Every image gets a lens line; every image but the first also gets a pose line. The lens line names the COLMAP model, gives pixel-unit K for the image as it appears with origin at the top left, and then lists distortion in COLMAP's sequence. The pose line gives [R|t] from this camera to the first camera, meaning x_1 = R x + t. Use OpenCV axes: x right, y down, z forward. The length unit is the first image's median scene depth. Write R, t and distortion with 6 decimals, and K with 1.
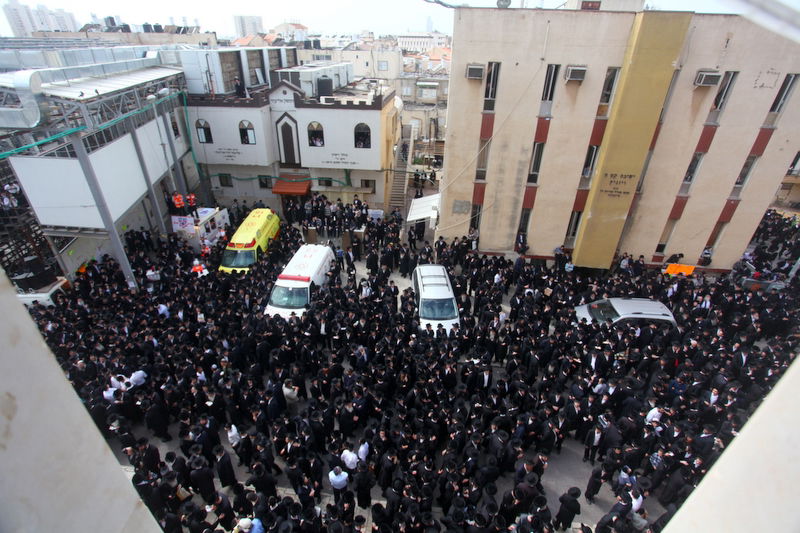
lens RADIAL K [[387.3, 0, 397.3], [0, 387.3, 261.2], [0, 0, 1]] dist [-0.071747, 0.033132]
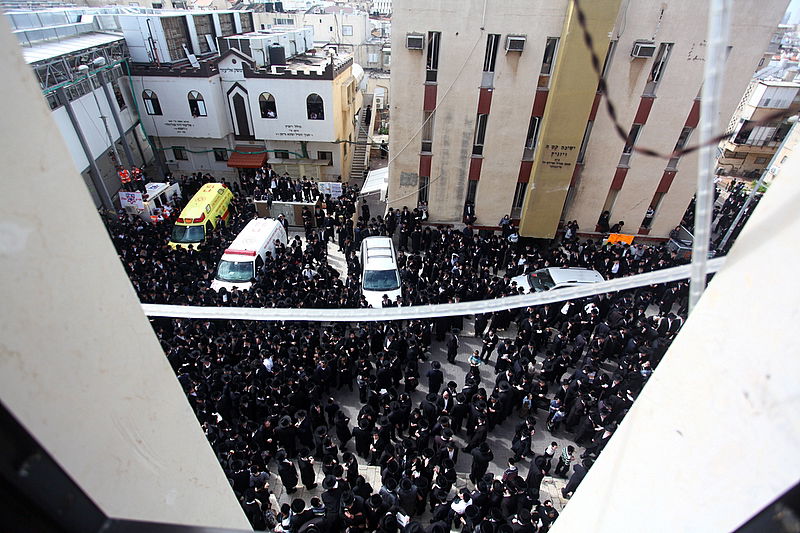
lens RADIAL K [[387.3, 0, 397.3], [0, 387.3, 261.2], [0, 0, 1]] dist [-0.071747, 0.033132]
pose [[0.998958, -0.016842, 0.042423, 0.098949], [0.013503, 0.996878, 0.077797, -0.006153], [-0.043601, -0.077143, 0.996066, -0.022732]]
